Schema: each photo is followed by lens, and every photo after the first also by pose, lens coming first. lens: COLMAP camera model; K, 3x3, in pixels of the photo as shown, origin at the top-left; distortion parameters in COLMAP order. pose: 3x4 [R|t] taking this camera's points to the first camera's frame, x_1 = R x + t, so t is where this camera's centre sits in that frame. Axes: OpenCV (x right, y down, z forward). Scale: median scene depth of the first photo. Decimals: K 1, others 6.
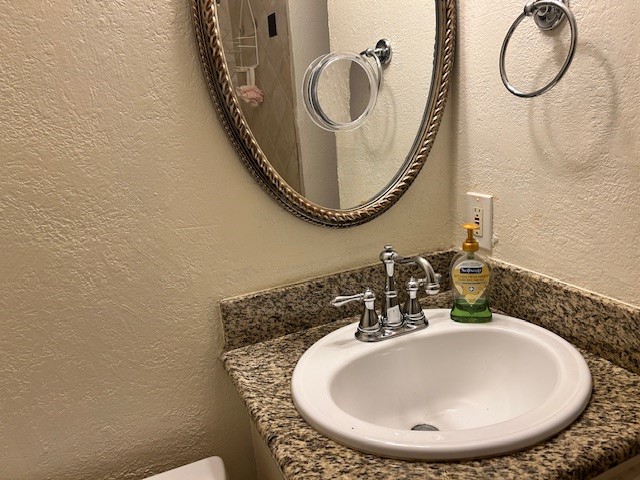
lens RADIAL K [[481.2, 0, 320.0], [0, 481.2, 240.0], [0, 0, 1]] dist [0.062505, -0.074390]
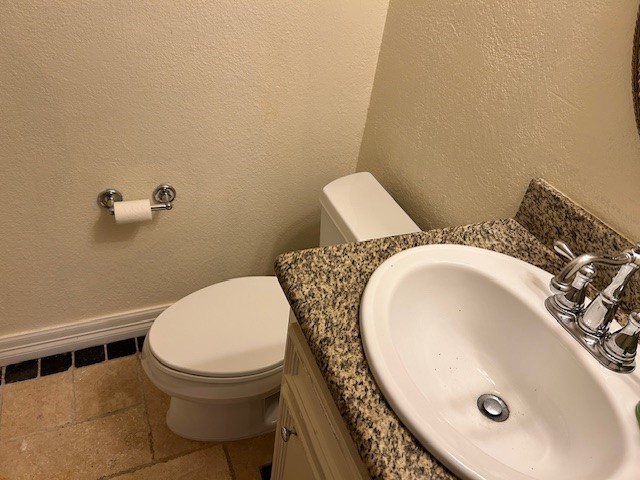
lens RADIAL K [[481.2, 0, 320.0], [0, 481.2, 240.0], [0, 0, 1]] dist [0.062505, -0.074390]
pose [[-0.053073, 0.660856, -0.748634, 0.682433], [-0.365949, 0.684665, 0.630330, -0.265808], [0.929120, 0.307416, 0.205502, 0.389188]]
